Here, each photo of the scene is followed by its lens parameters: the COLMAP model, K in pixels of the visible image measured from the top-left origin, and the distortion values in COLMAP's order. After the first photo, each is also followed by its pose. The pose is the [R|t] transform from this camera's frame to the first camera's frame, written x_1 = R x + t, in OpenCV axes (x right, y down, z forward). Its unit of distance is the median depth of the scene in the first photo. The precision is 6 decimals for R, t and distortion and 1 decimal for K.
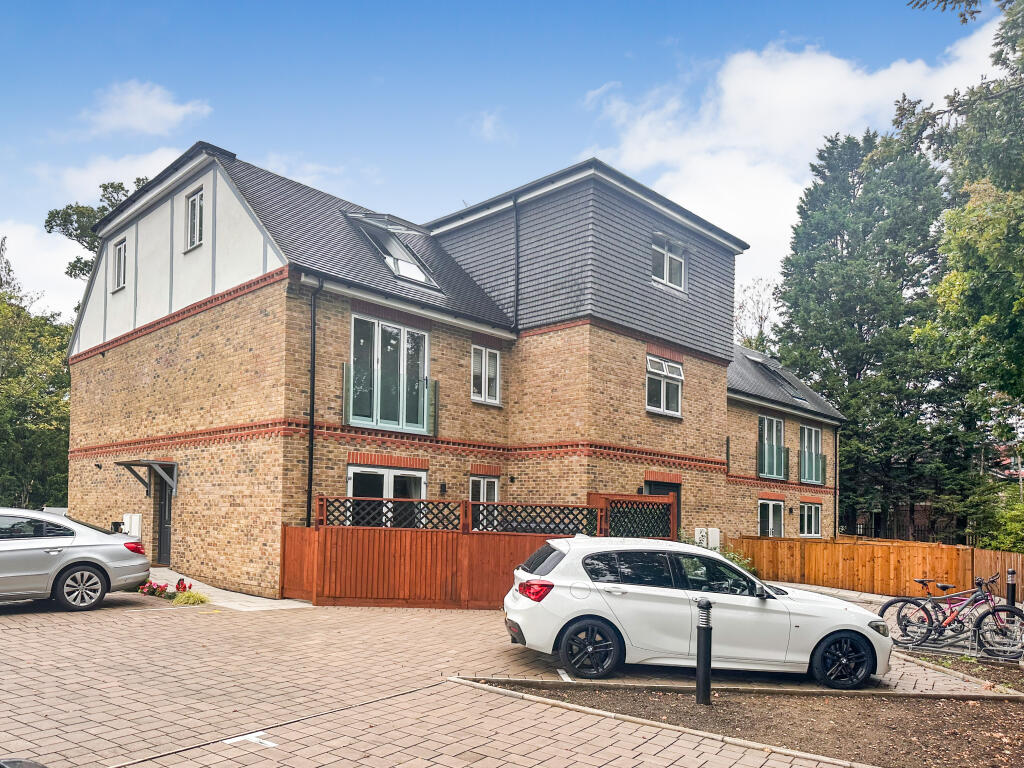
lens RADIAL K [[693.1, 0, 566.2], [0, 693.1, 427.7], [0, 0, 1]] dist [0.141422, -0.149282]
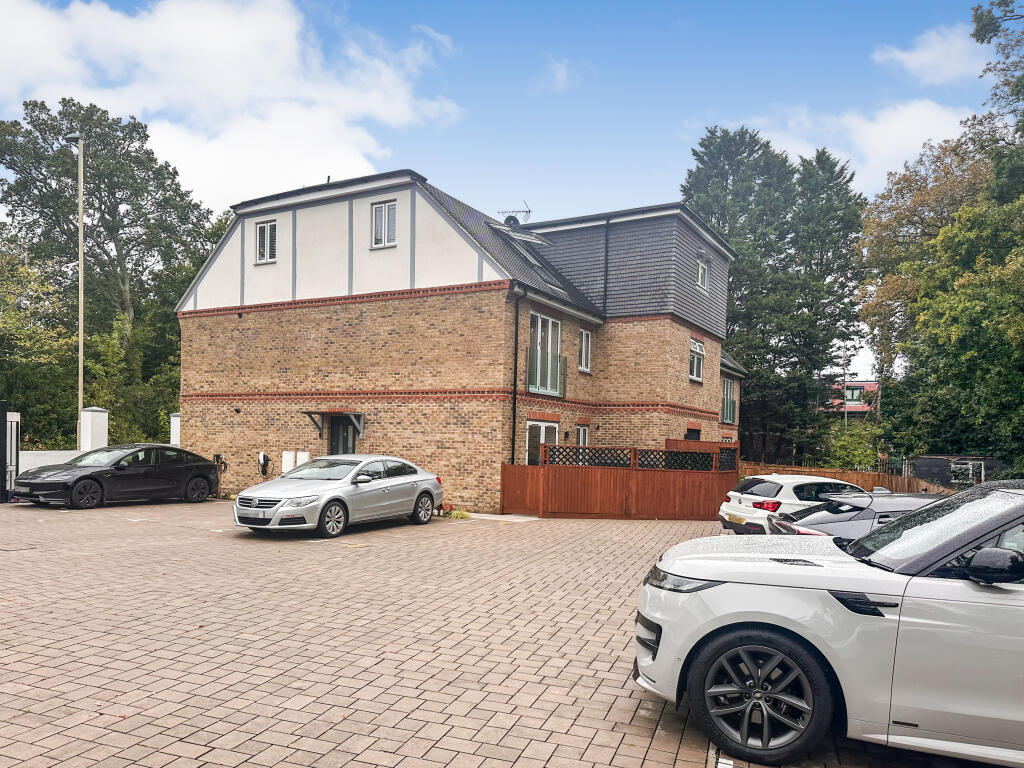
lens RADIAL K [[717.8, 0, 512.0], [0, 717.8, 384.0], [0, 0, 1]] dist [0.122177, -0.000398]
pose [[0.968186, 0.019153, 0.249497, -0.627740], [-0.033112, 0.998105, 0.051871, -0.082388], [-0.248031, -0.058482, 0.966985, -0.334021]]
